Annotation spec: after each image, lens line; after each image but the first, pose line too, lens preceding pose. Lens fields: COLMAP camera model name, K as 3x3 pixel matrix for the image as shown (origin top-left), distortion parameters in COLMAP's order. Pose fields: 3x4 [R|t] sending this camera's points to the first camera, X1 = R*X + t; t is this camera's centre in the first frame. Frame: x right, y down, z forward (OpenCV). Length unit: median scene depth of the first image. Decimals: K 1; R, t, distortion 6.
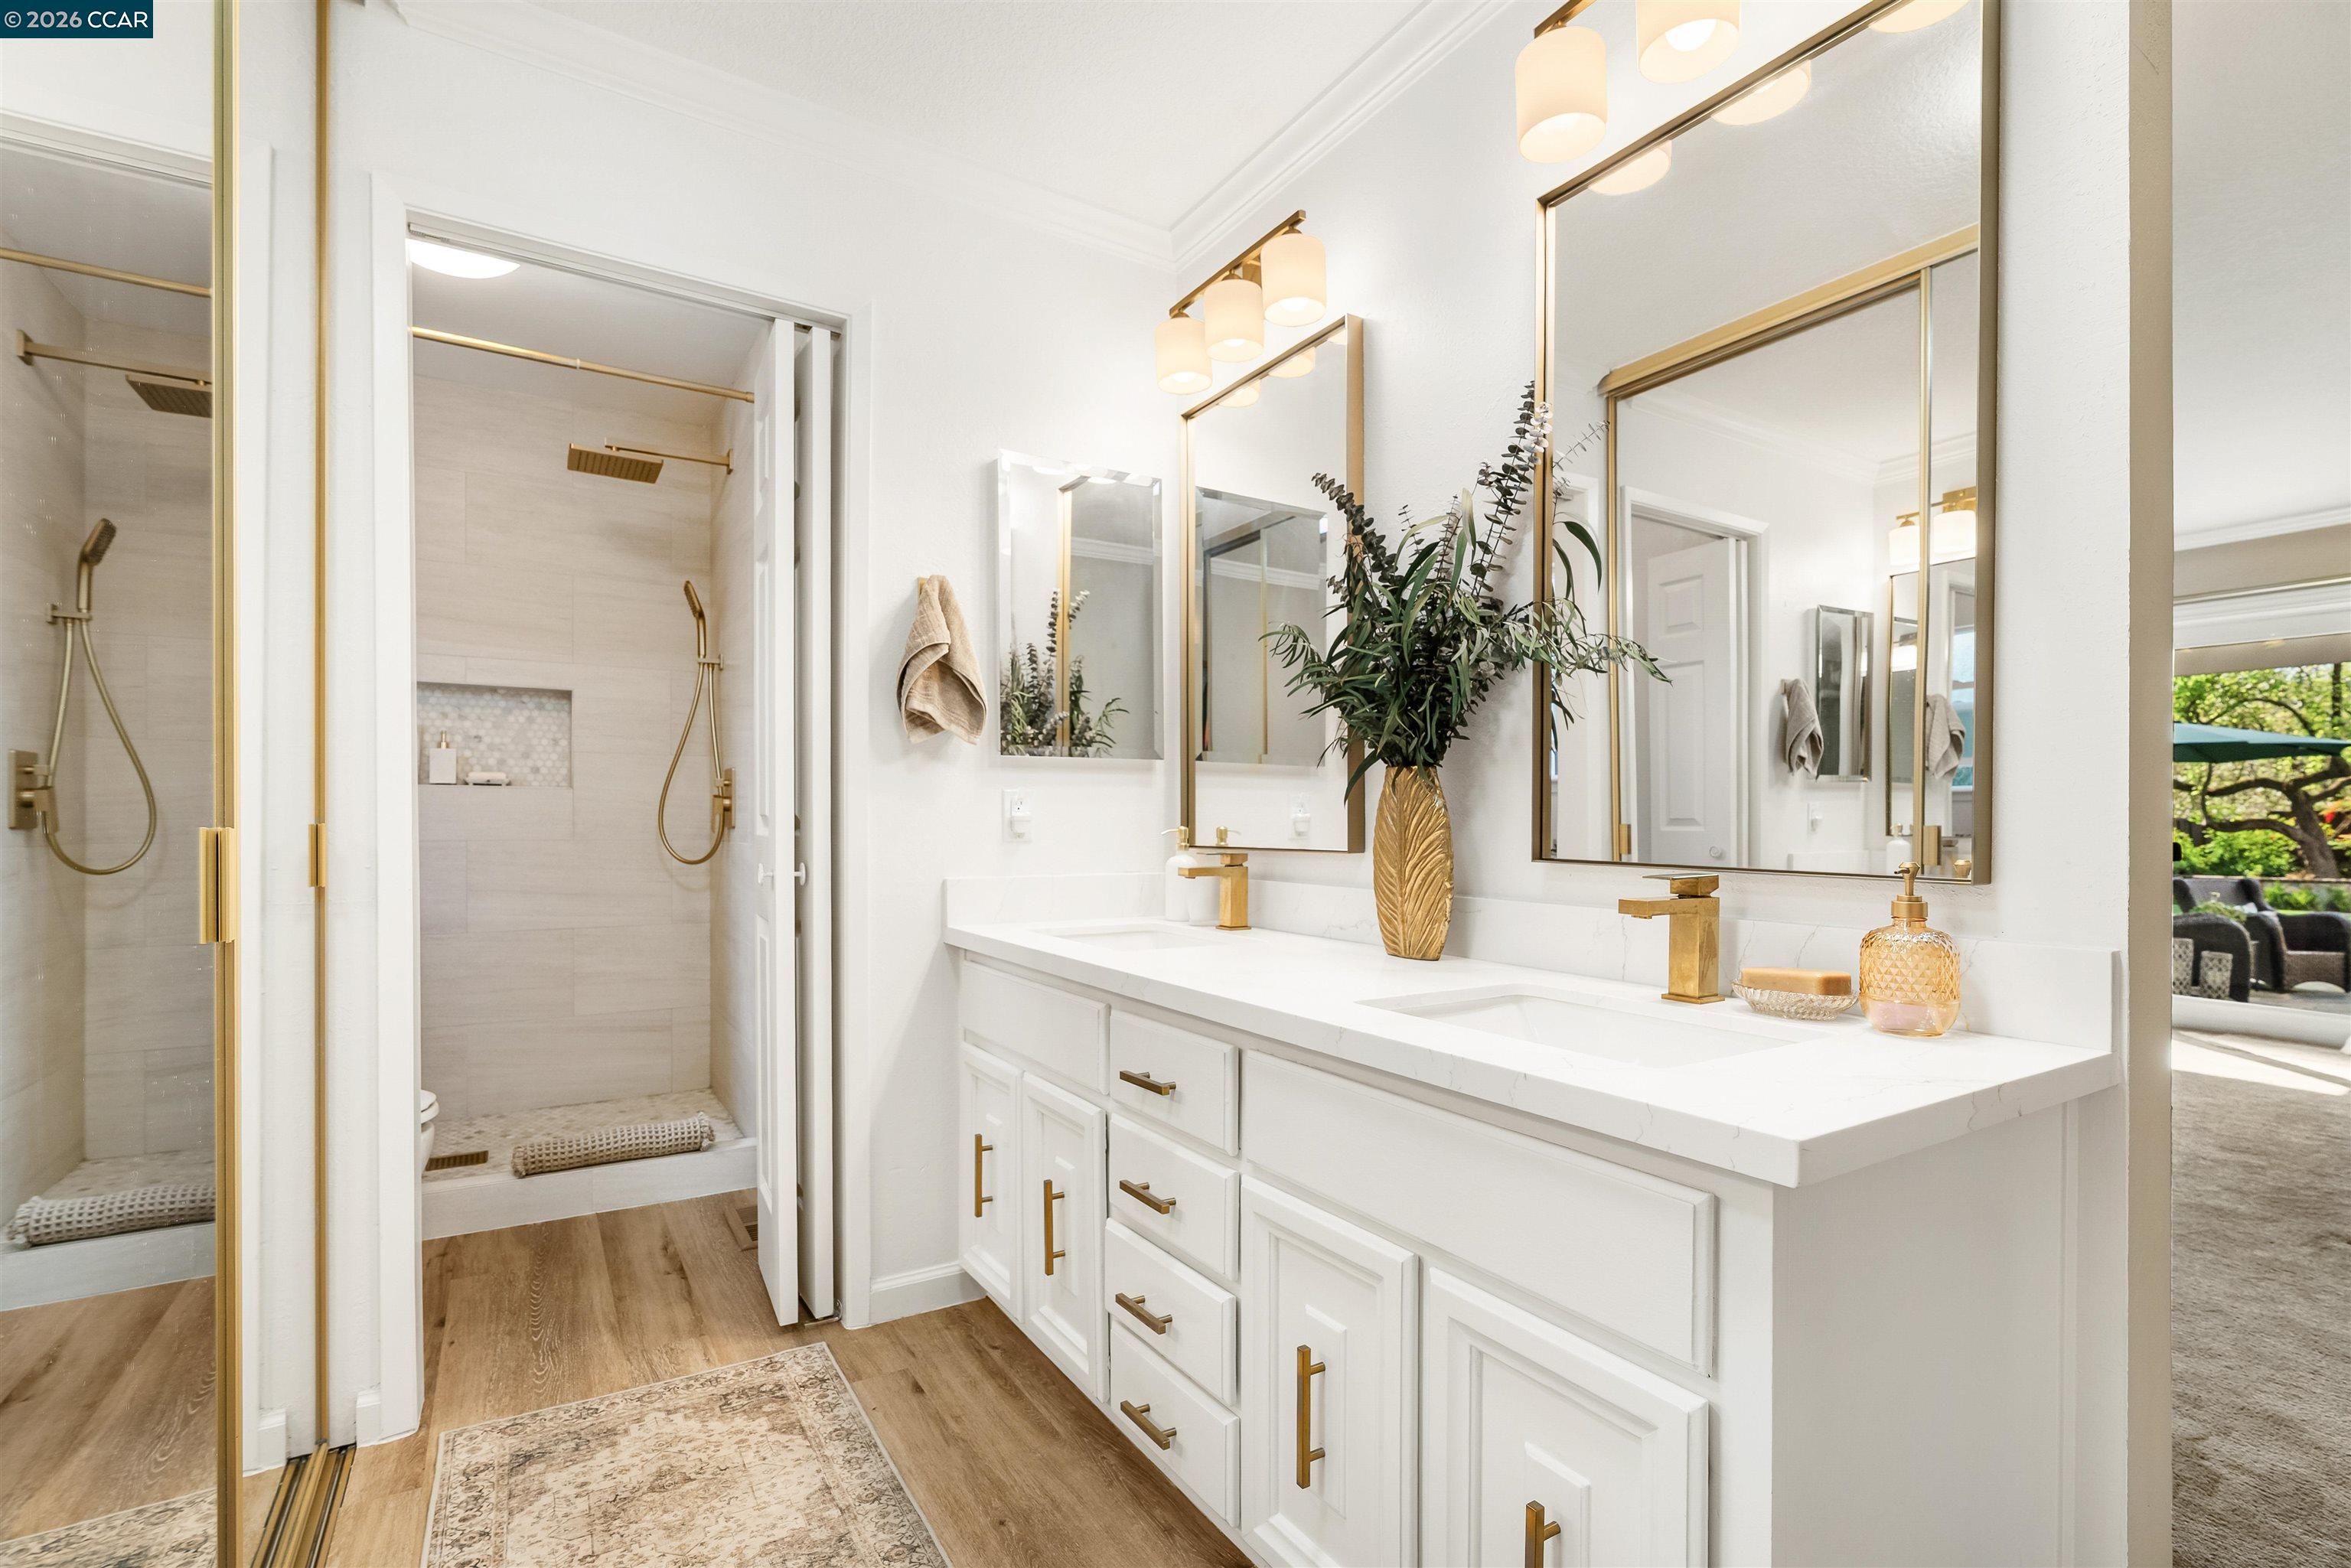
lens RADIAL K [[1075.0, 0, 1188.5], [0, 1075.0, 834.0], [0, 0, 1]] dist [-0.009584, 0.001920]
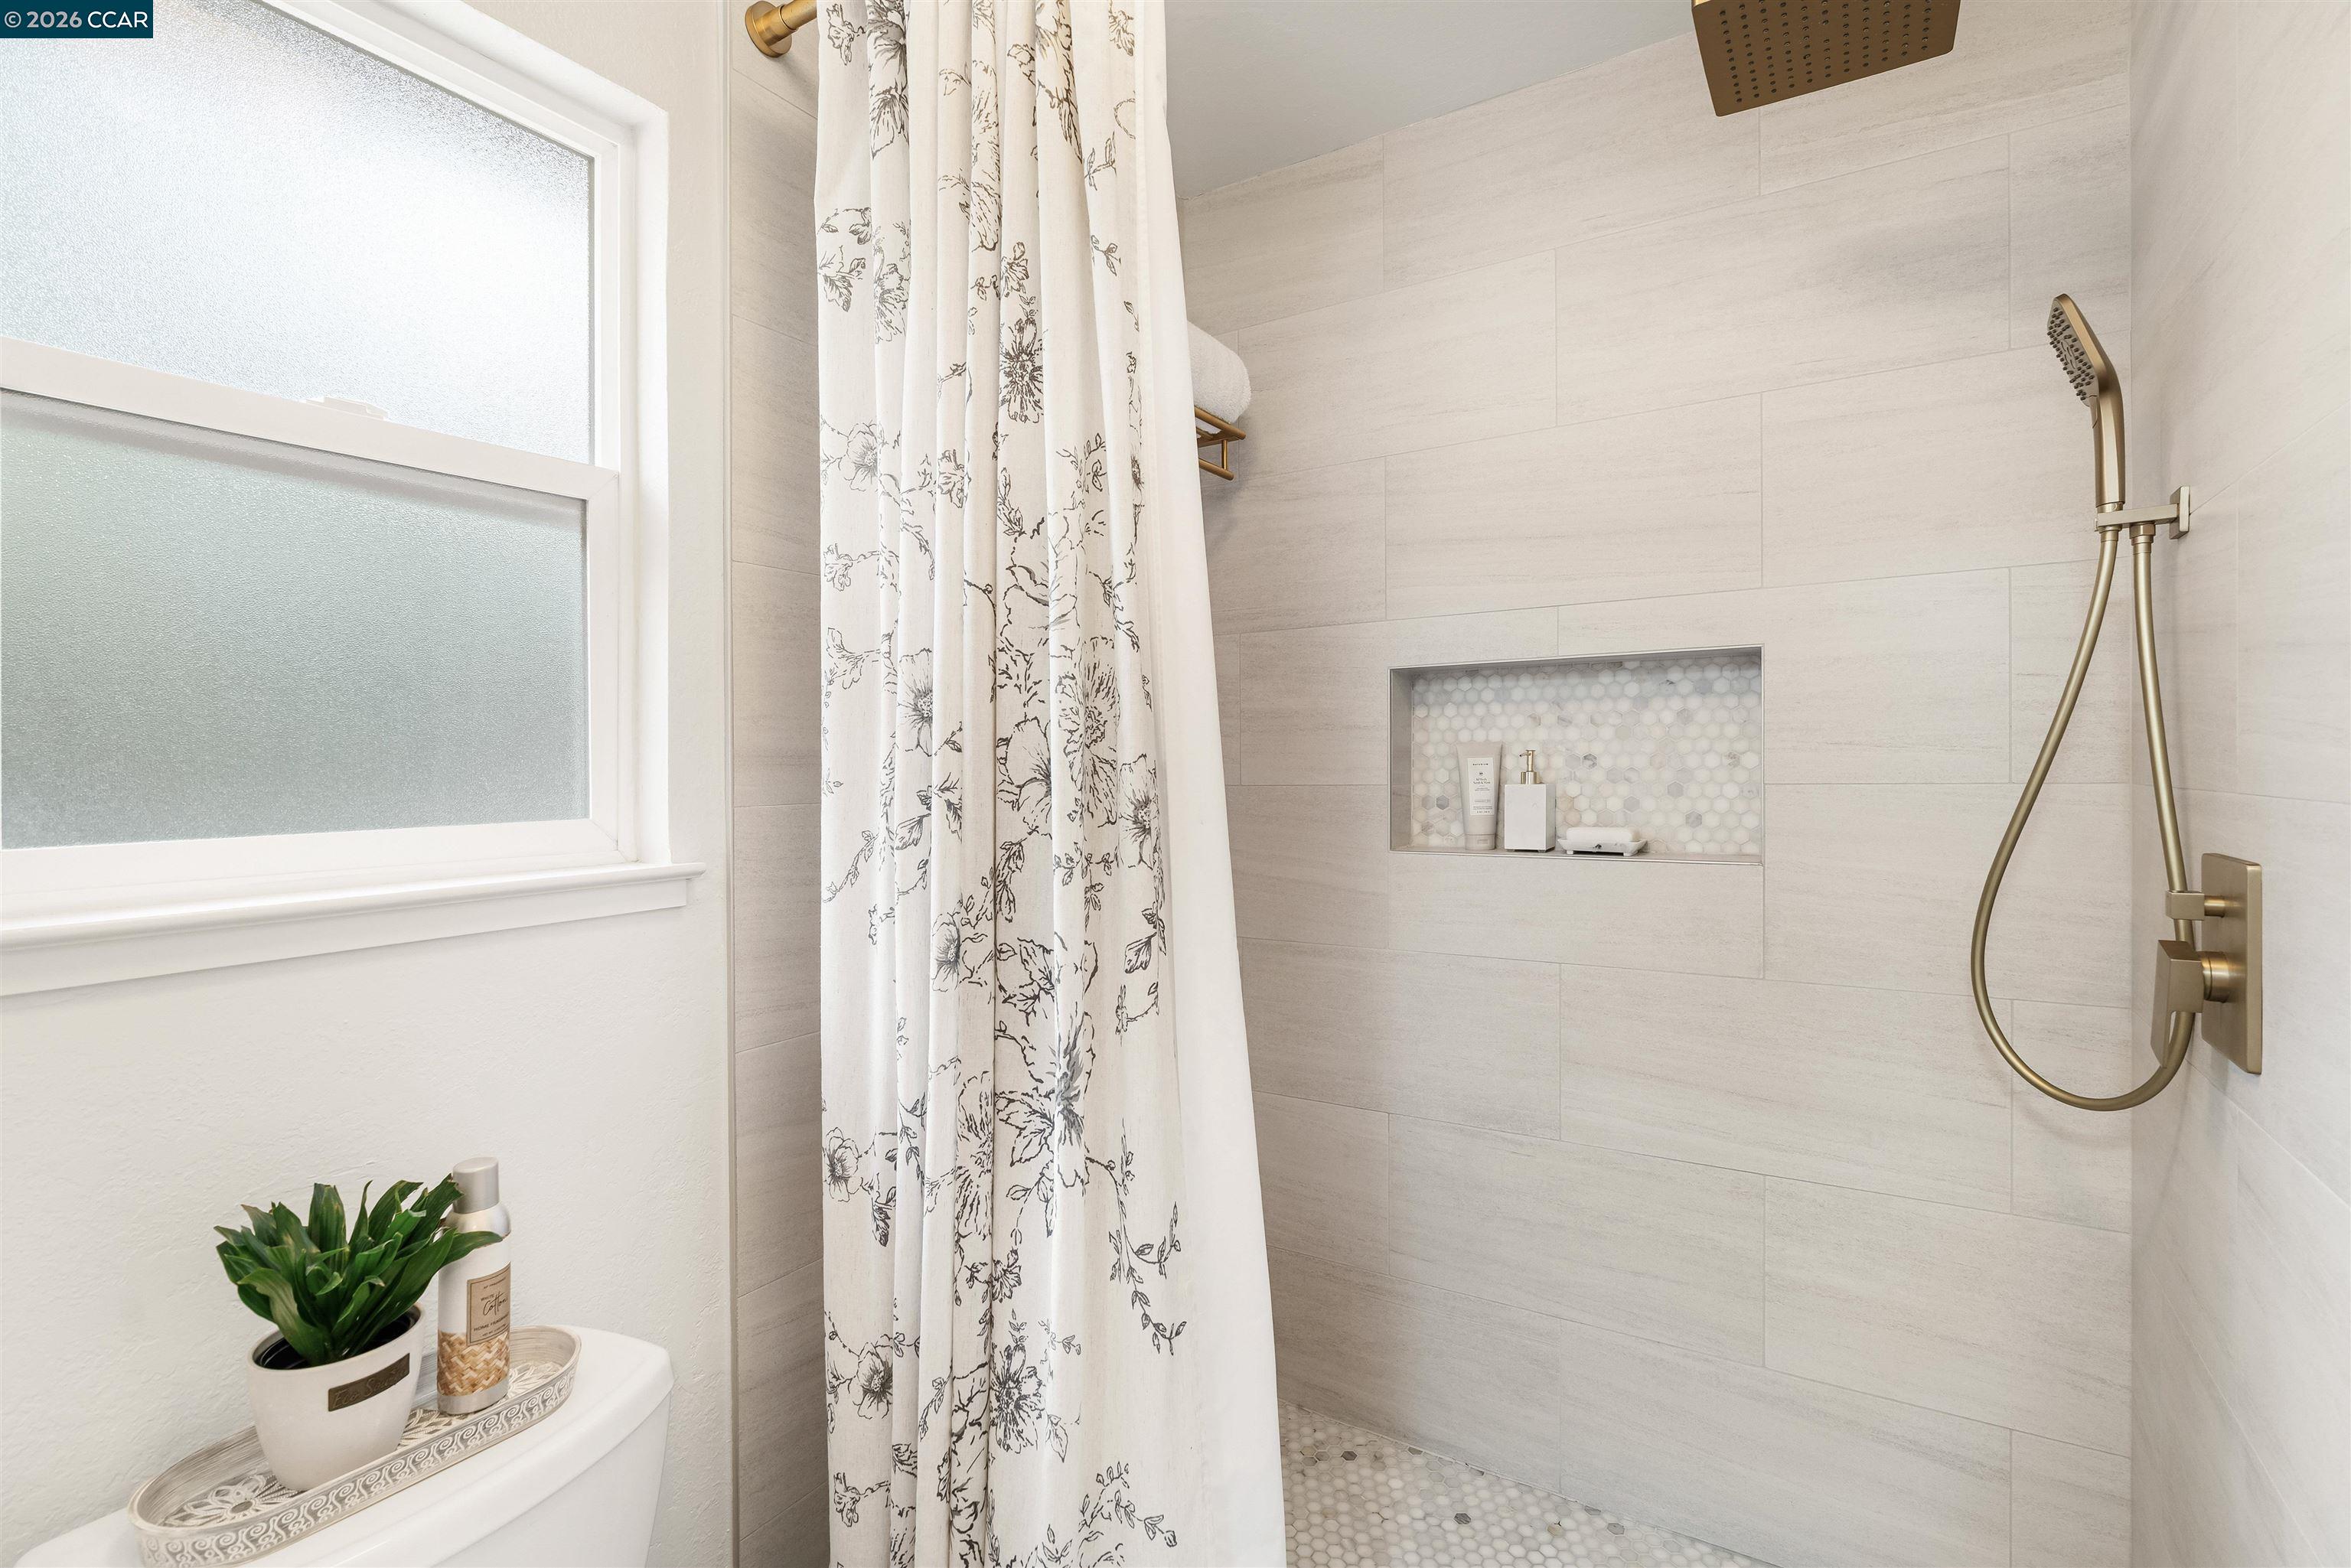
lens RADIAL K [[1075.0, 0, 1175.2], [0, 1075.0, 781.3], [0, 0, 1]] dist [-0.009584, 0.001920]
pose [[0.428634, -0.001370, -0.903477, -0.275557], [-0.001220, 0.999997, -0.002095, -0.076779], [0.903477, 0.002001, 0.428631, 0.587961]]
